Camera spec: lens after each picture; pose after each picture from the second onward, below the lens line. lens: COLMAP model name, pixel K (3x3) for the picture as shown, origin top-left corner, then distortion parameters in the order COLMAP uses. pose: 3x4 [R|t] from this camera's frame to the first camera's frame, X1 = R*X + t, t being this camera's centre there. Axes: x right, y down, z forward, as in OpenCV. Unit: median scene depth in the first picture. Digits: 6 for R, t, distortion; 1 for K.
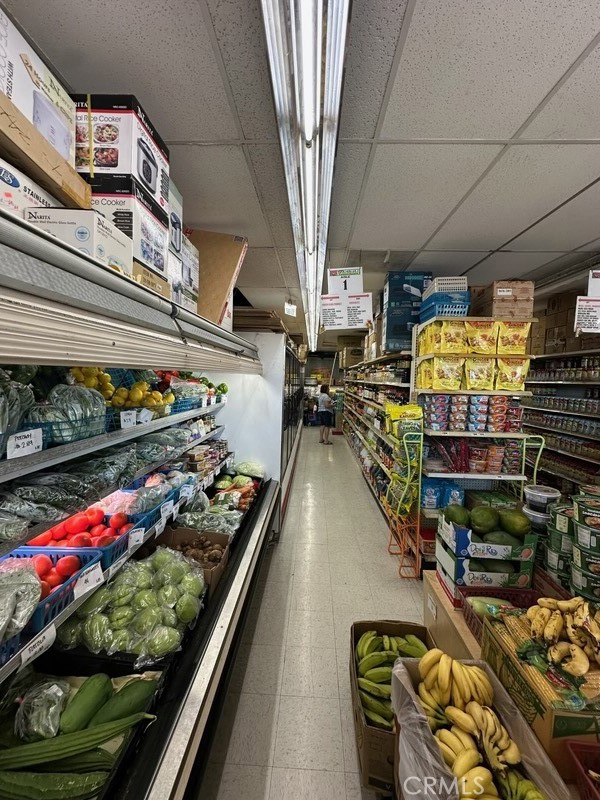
lens RADIAL K [[319.3, 0, 300.3], [0, 319.3, 399.2], [0, 0, 1]] dist [-0.001140, 0.000126]
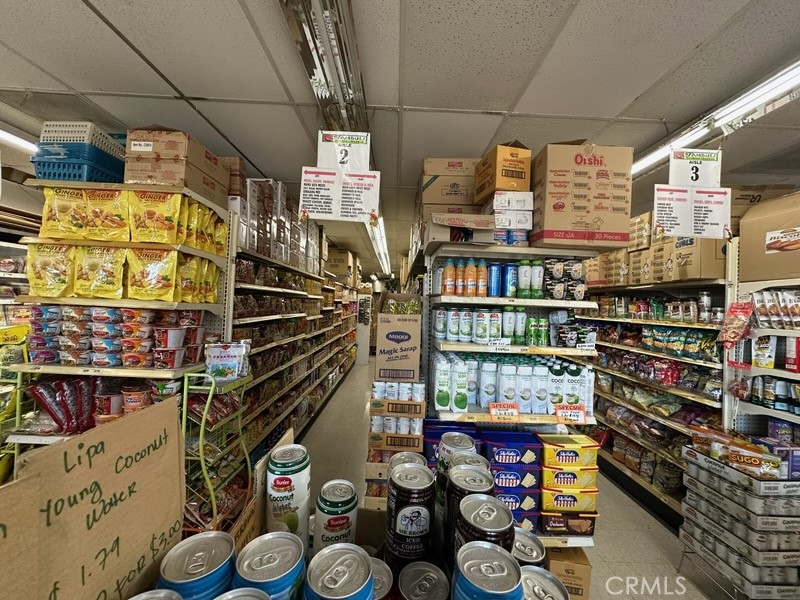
lens RADIAL K [[319.3, 0, 400.5], [0, 319.3, 299.2], [0, 0, 1]] dist [-0.001140, 0.000126]
pose [[0.998620, 0.024090, 0.046672, 1.066115], [-0.020245, 0.996495, -0.081164, 0.011154], [-0.048463, 0.080107, 0.995607, 0.337466]]
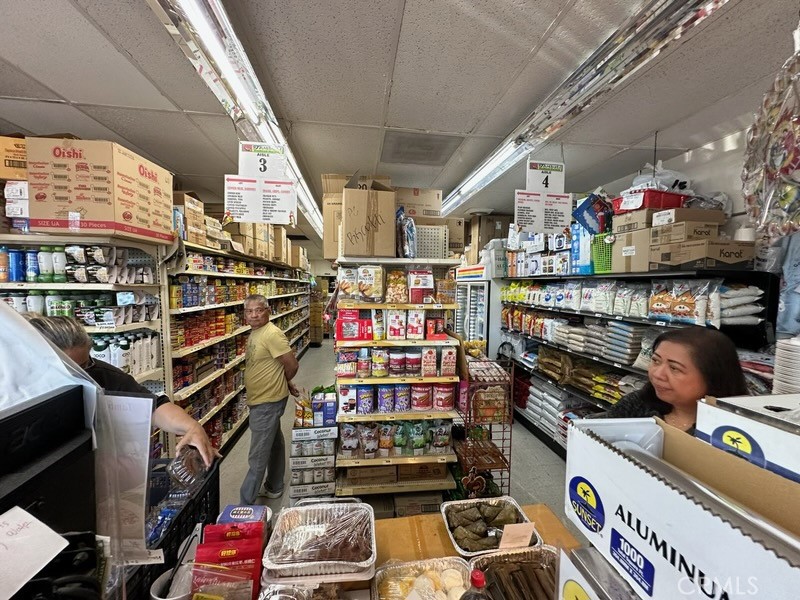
lens RADIAL K [[319.3, 0, 398.9], [0, 319.3, 300.0], [0, 0, 1]] dist [-0.001140, 0.000126]
pose [[0.985797, -0.013529, 0.167394, 1.929336], [0.017163, 0.999647, -0.020281, 0.016701], [-0.167061, 0.022866, 0.985681, 0.165863]]
